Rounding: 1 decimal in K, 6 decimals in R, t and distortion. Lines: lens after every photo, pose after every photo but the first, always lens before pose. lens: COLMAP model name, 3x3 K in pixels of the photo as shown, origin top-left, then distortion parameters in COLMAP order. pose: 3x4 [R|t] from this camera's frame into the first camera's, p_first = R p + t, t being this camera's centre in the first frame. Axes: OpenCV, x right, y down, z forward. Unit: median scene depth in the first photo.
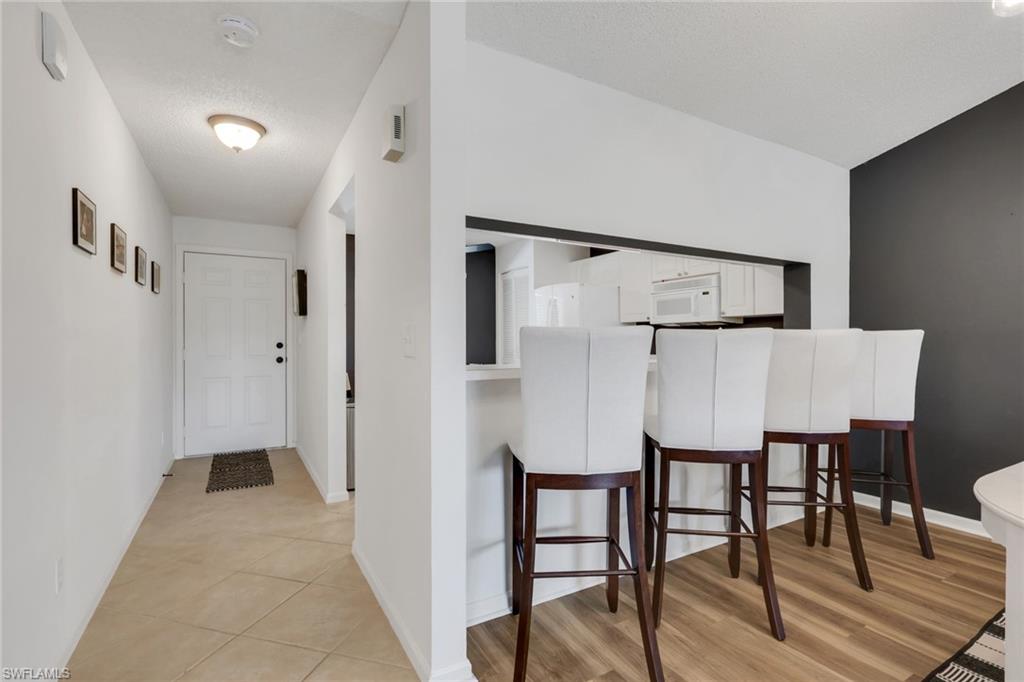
lens RADIAL K [[483.6, 0, 512.0], [0, 483.6, 341.0], [0, 0, 1]] dist [-0.002038, -0.000435]
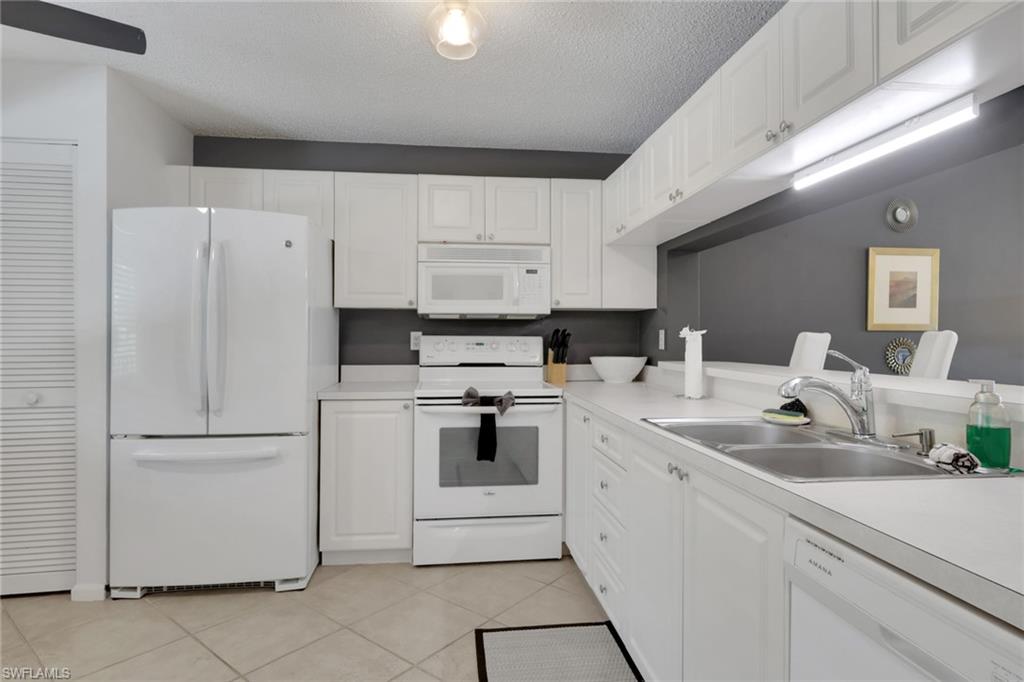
lens RADIAL K [[483.6, 0, 512.0], [0, 483.6, 341.0], [0, 0, 1]] dist [-0.002038, -0.000435]
pose [[0.407199, -0.008046, 0.913304, -0.214433], [-0.003952, 0.999936, 0.010571, -0.009483], [-0.913331, -0.007913, 0.407142, 0.720684]]
